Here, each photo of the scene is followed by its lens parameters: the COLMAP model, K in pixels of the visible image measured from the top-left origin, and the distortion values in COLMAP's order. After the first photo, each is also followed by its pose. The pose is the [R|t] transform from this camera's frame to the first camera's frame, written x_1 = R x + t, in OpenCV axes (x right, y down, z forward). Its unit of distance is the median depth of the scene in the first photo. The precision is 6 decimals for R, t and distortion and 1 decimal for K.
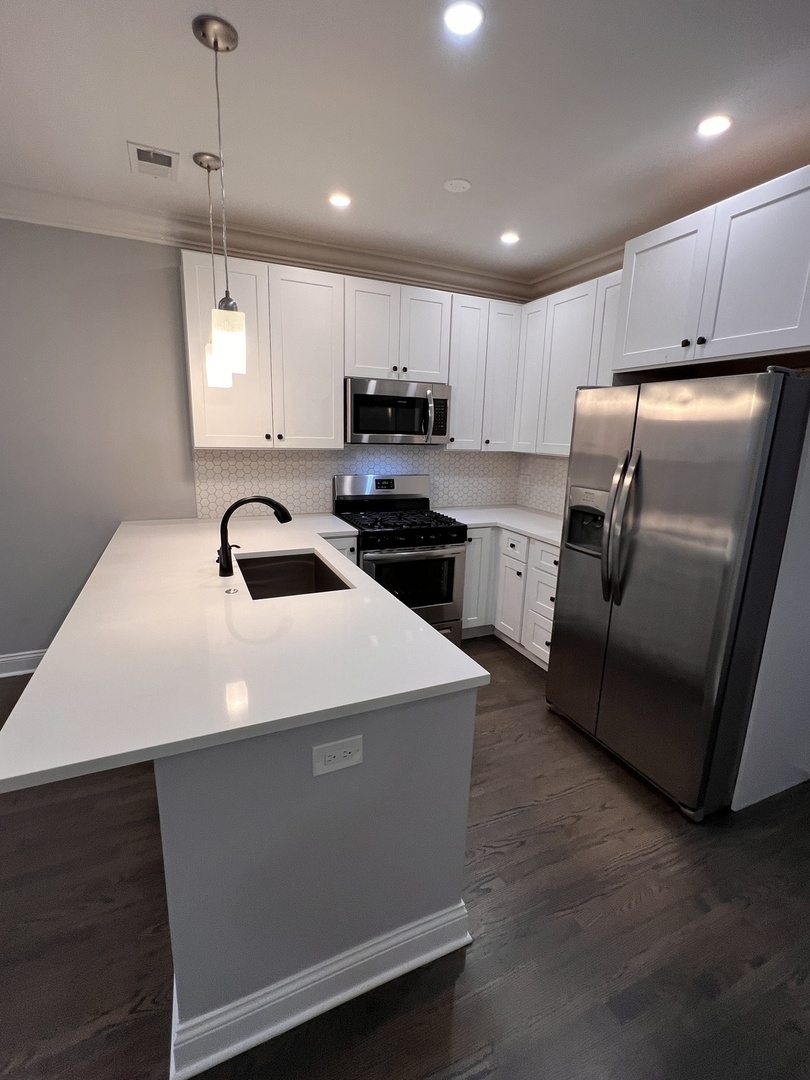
lens RADIAL K [[484.5, 0, 408.4], [0, 484.5, 537.4], [0, 0, 1]] dist [-0.001720, 0.000865]
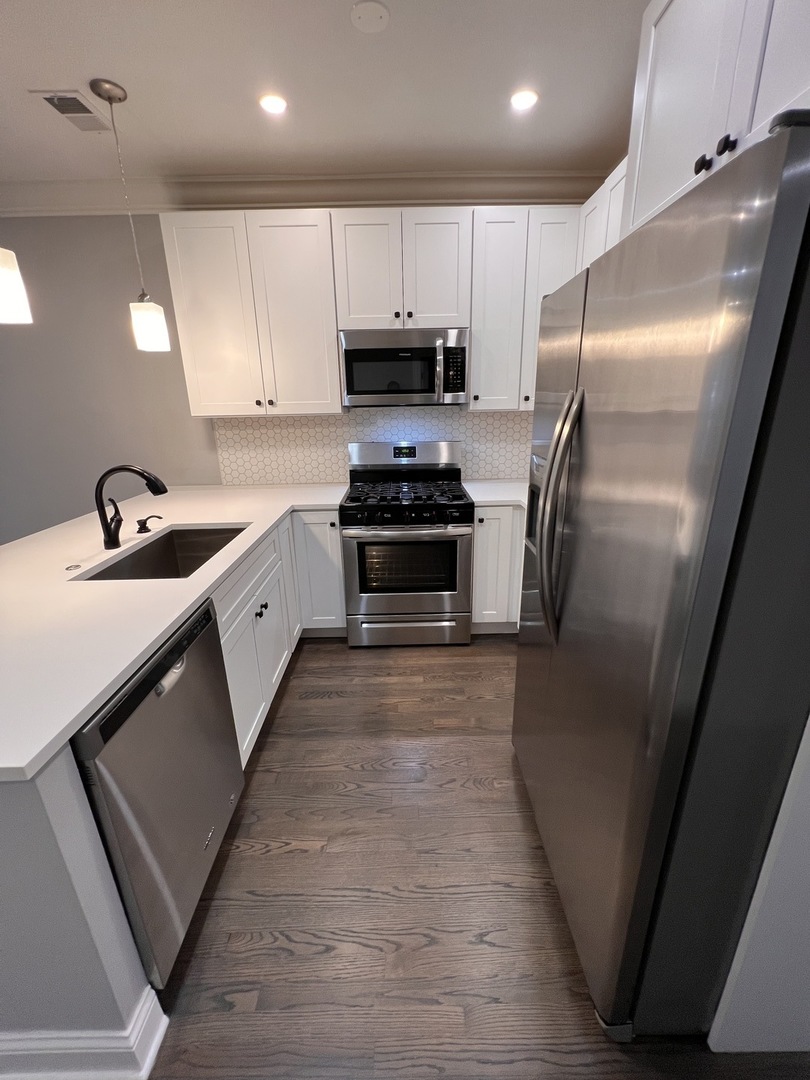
lens RADIAL K [[434.2, 0, 407.8], [0, 434.2, 537.3], [0, 0, 1]] dist [-0.002138, 0.000445]
pose [[0.916353, 0.074706, -0.393341, 0.318809], [-0.042071, 0.994966, 0.090960, -0.029250], [0.398156, -0.066803, 0.914882, 0.282272]]
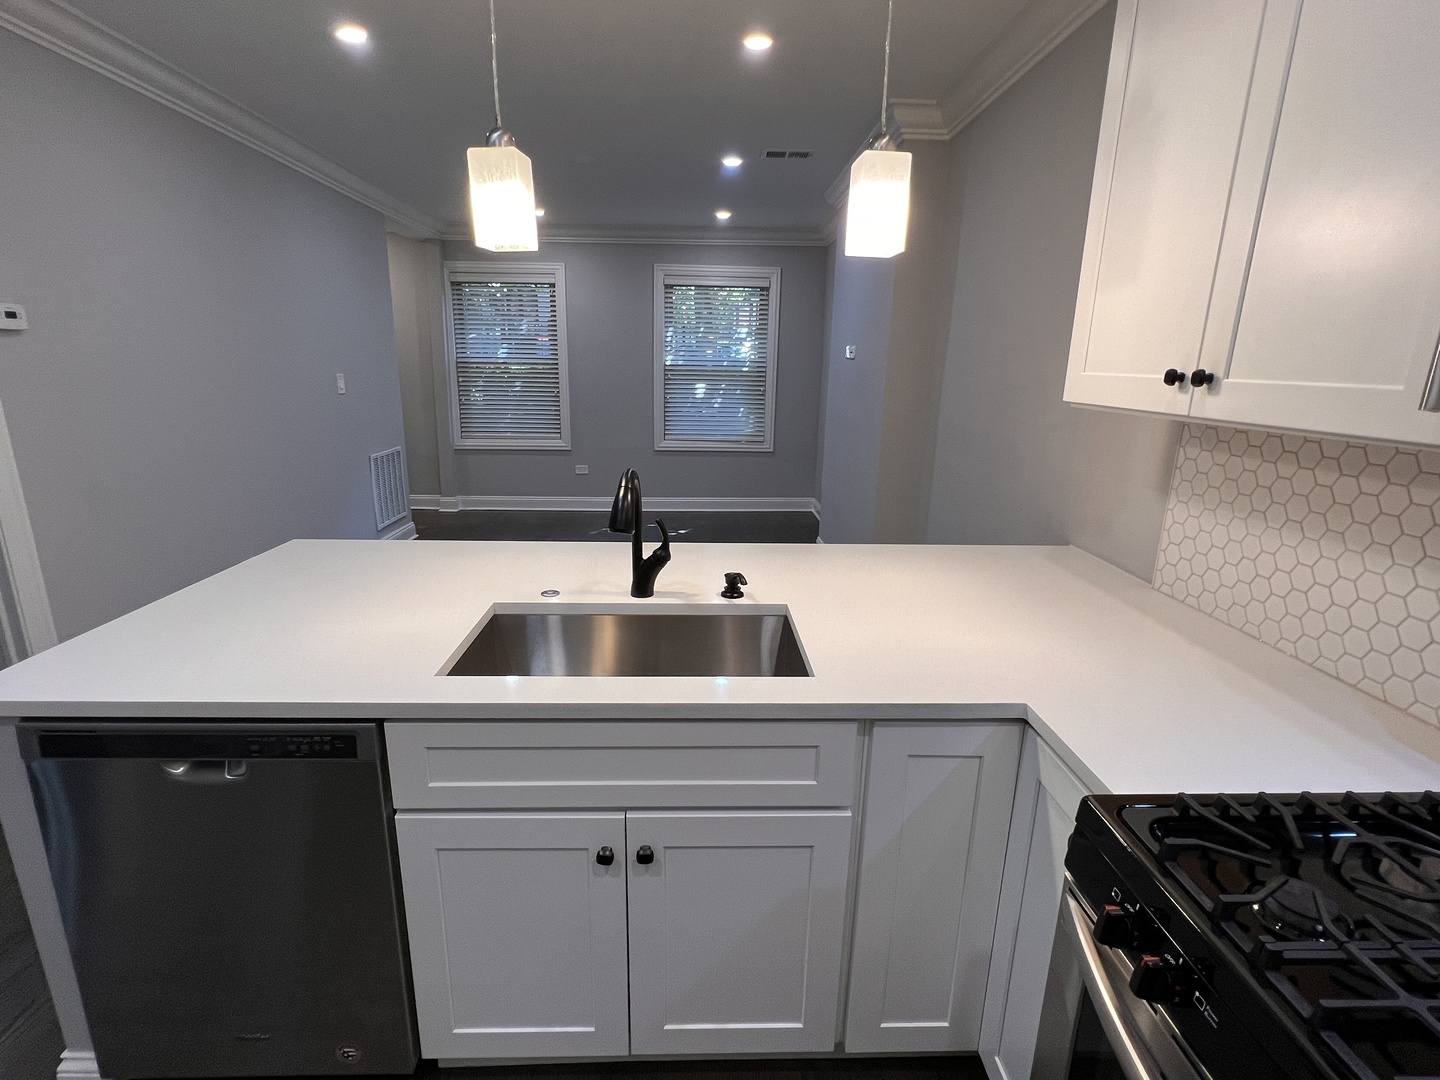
lens RADIAL K [[697.3, 0, 720.0], [0, 697.3, 540.0], [0, 0, 1]] dist [-0.001524, 0.007004]
pose [[-0.387789, 0.197223, -0.900401, 0.216391], [-0.229827, 0.925300, 0.301660, -0.166621], [0.892636, 0.323917, -0.313494, 0.845960]]
